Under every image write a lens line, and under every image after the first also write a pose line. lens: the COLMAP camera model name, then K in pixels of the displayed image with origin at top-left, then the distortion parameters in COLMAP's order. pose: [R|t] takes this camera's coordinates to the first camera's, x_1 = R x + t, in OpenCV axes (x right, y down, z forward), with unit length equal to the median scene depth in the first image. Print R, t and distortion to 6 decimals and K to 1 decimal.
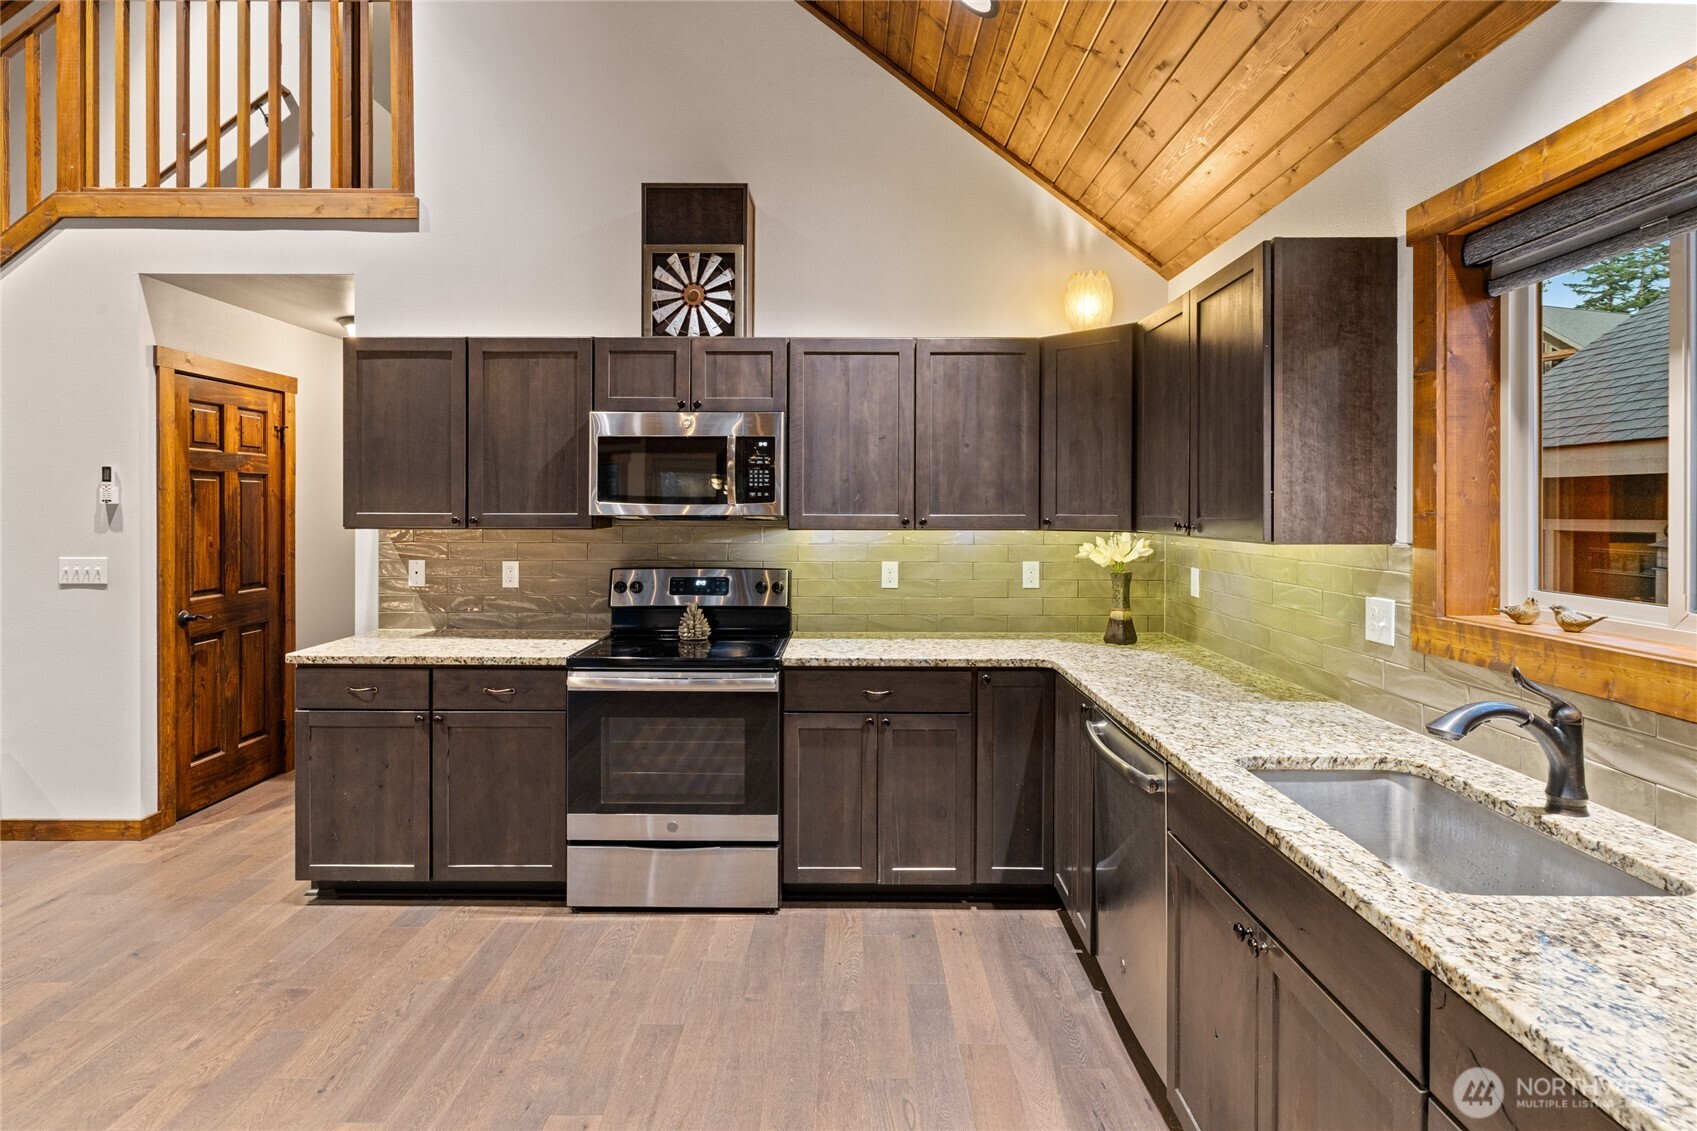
lens RADIAL K [[906.6, 0, 846.8], [0, 906.6, 506.6], [0, 0, 1]] dist [-0.004790, 0.002452]
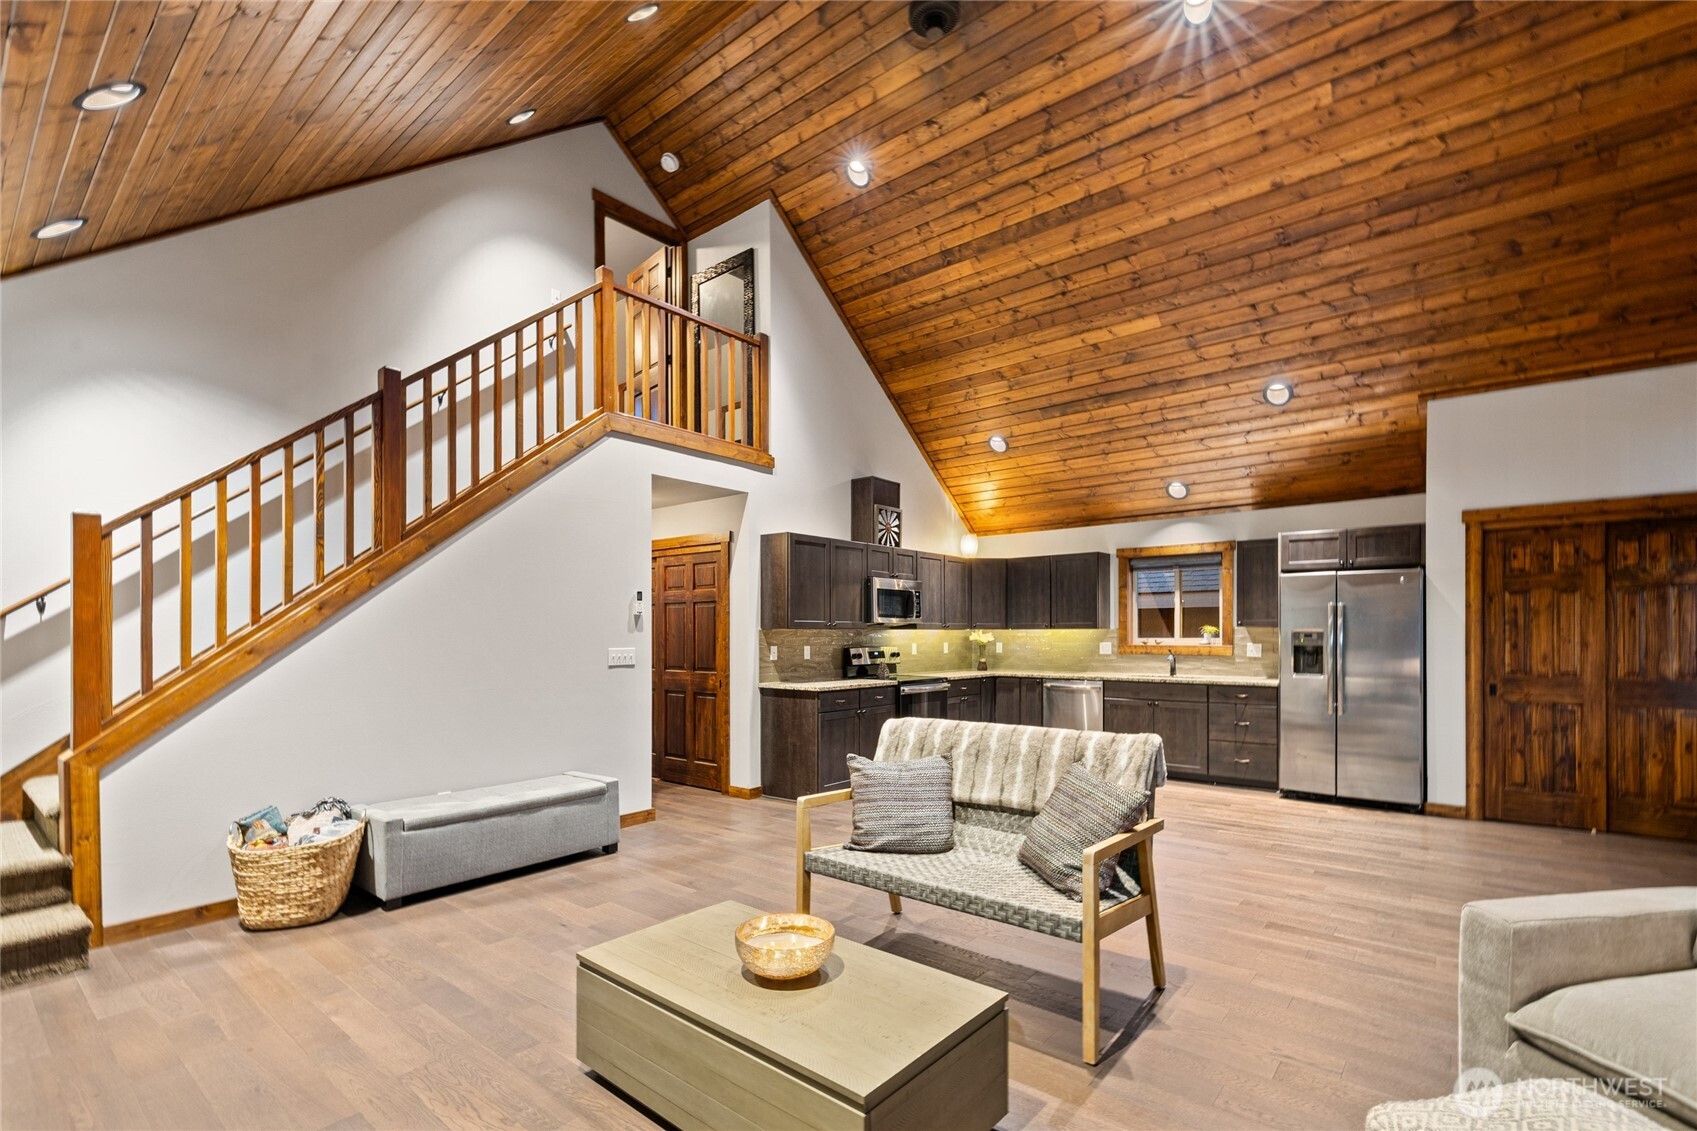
lens RADIAL K [[774.2, 0, 851.7], [0, 774.2, 637.8], [0, 0, 1]] dist [0.009138, 0.000939]
pose [[0.625927, -0.009027, 0.779829, -1.792664], [0.003430, 0.999955, 0.008822, 0.029546], [-0.779874, -0.002847, 0.625930, -0.168554]]
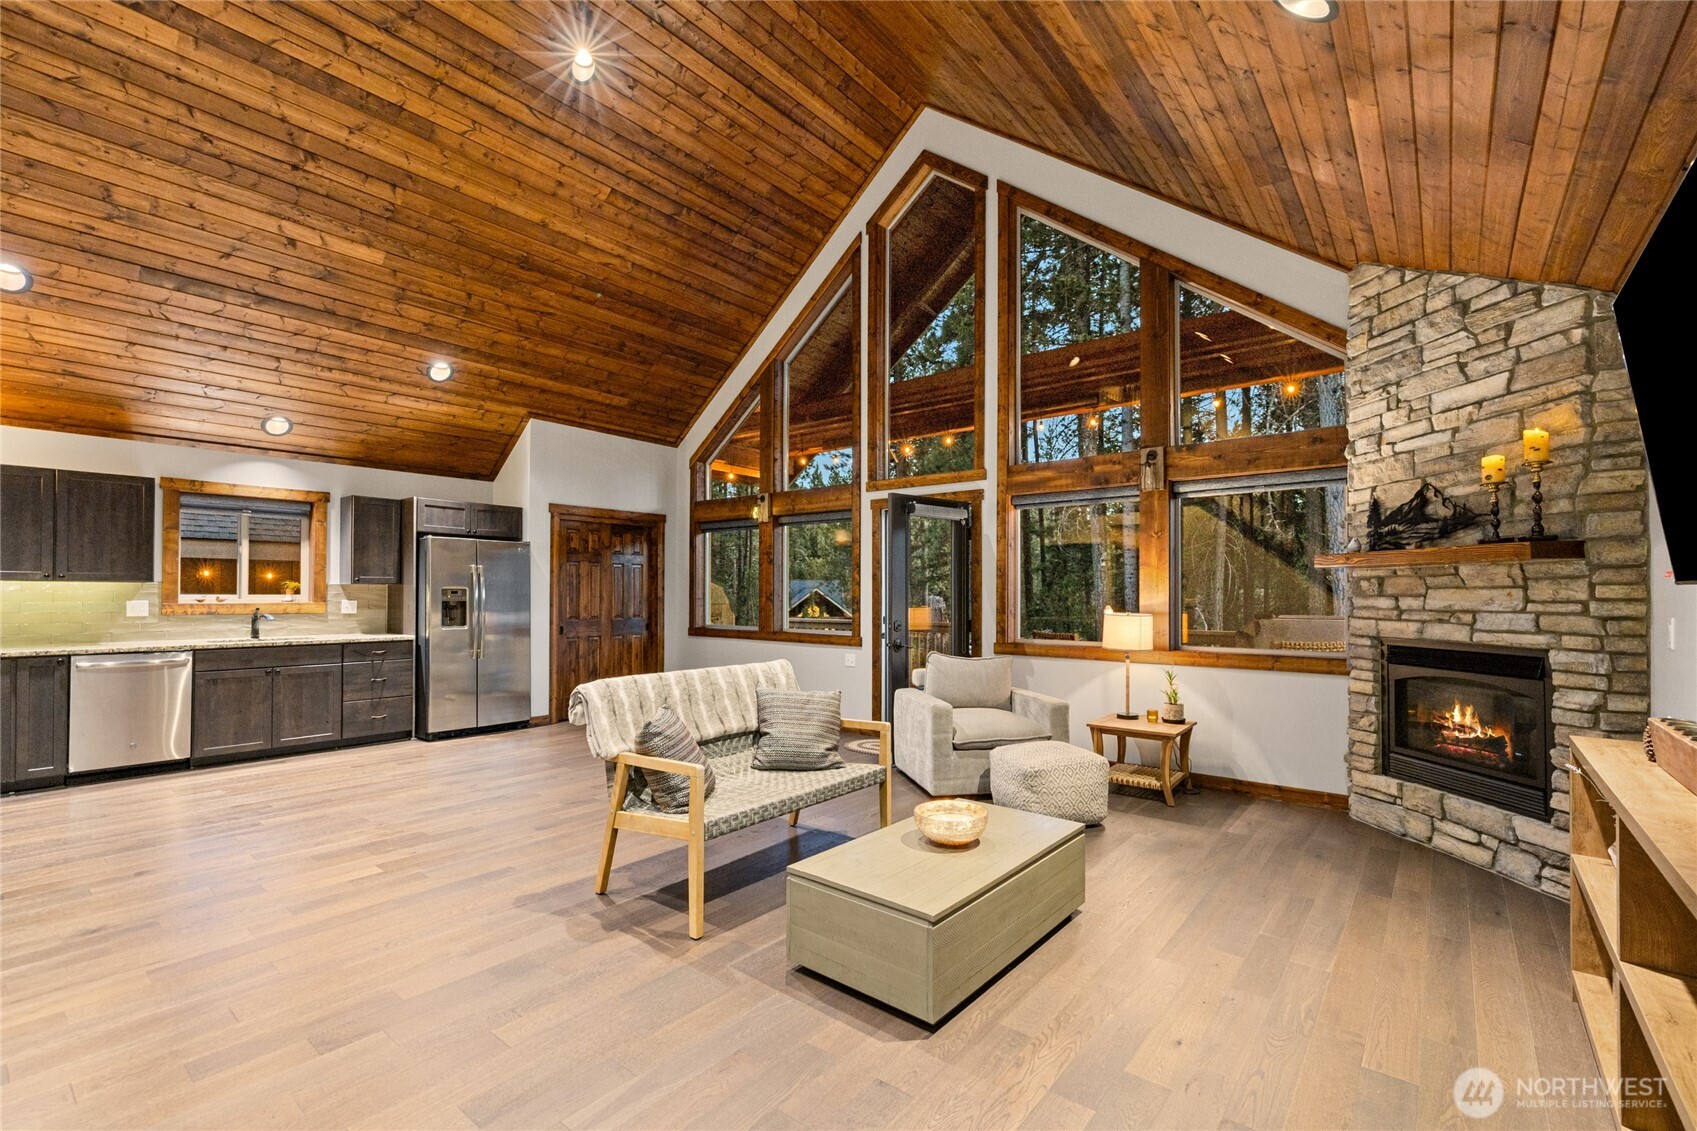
lens RADIAL K [[736.3, 0, 845.5], [0, 736.3, 588.6], [0, 0, 1]] dist [0.006492, -0.000737]
pose [[-0.779774, -0.003643, 0.626050, -1.750269], [-0.008156, 0.999957, -0.004340, 0.034383], [-0.626007, -0.008491, -0.779771, 0.930122]]
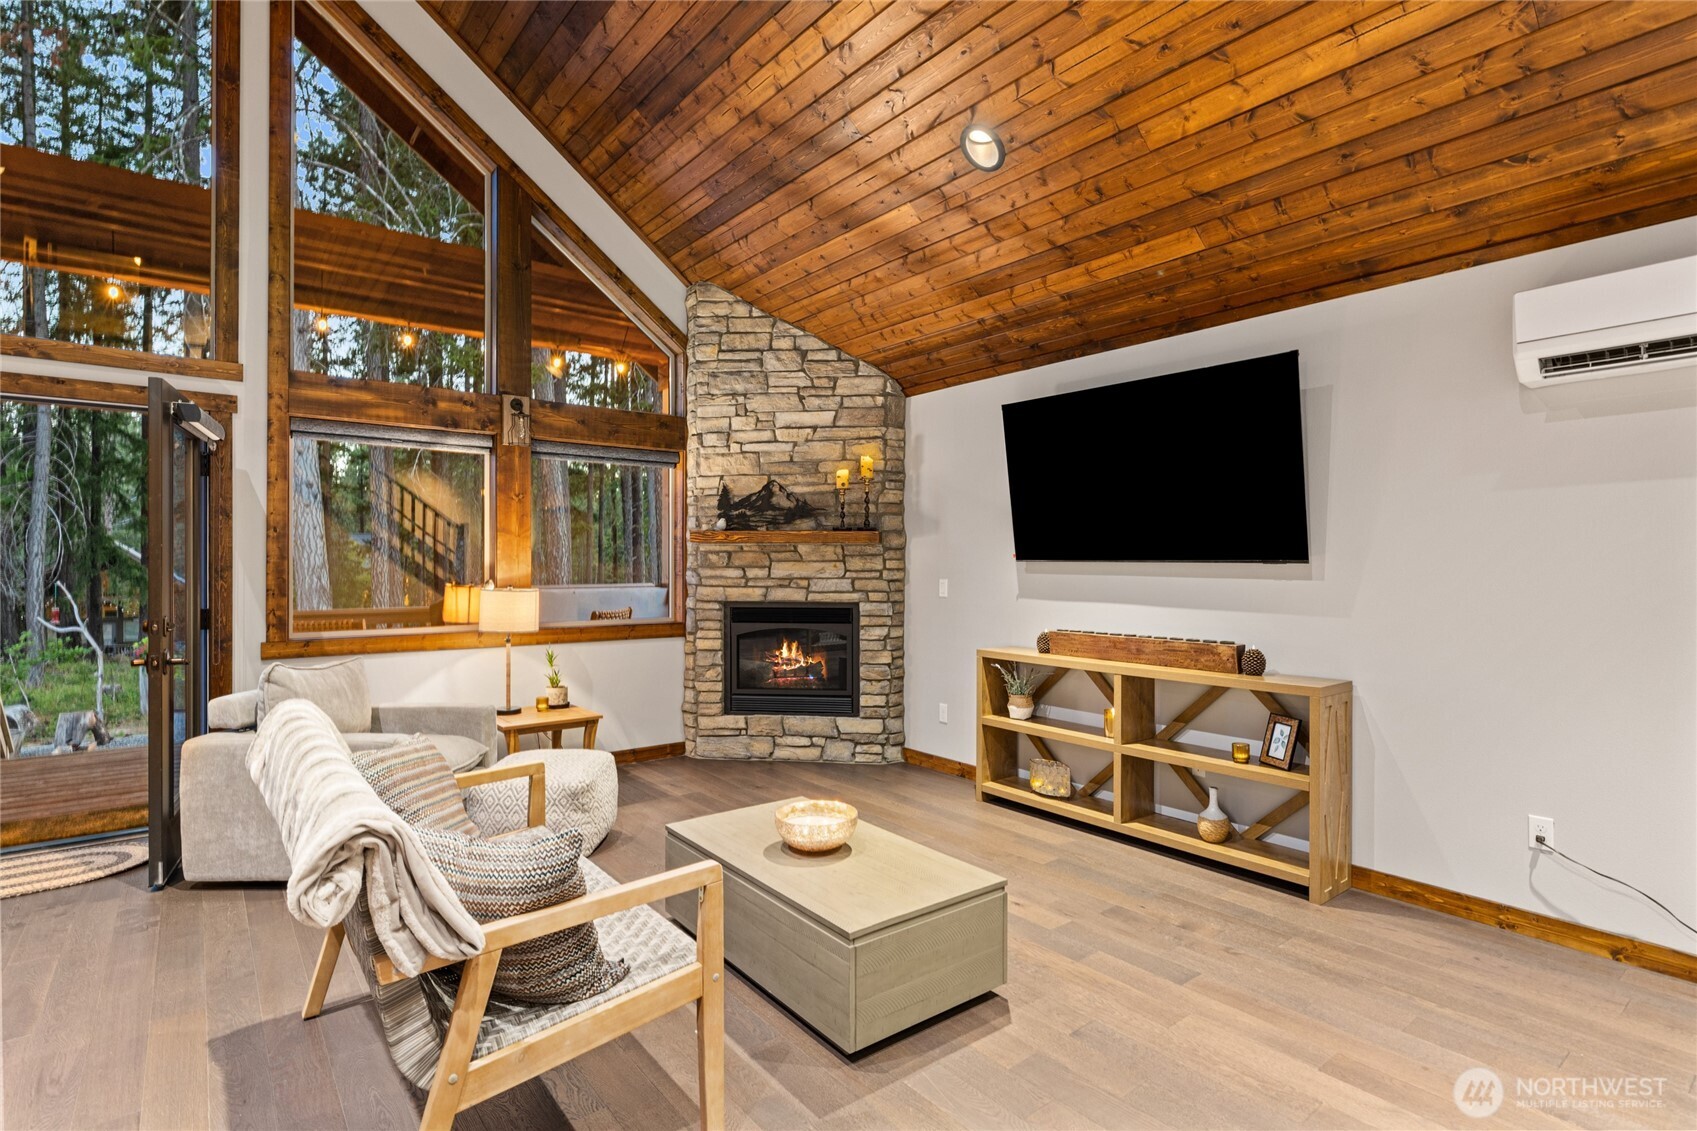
lens RADIAL K [[836.6, 0, 858.9], [0, 836.6, 568.3], [0, 0, 1]] dist [-0.003962, 0.001742]
pose [[-0.776753, -0.004402, -0.629790, -0.887342], [-0.005585, 0.999984, -0.000101, 0.034965], [0.629781, 0.003439, -0.776765, 0.889239]]
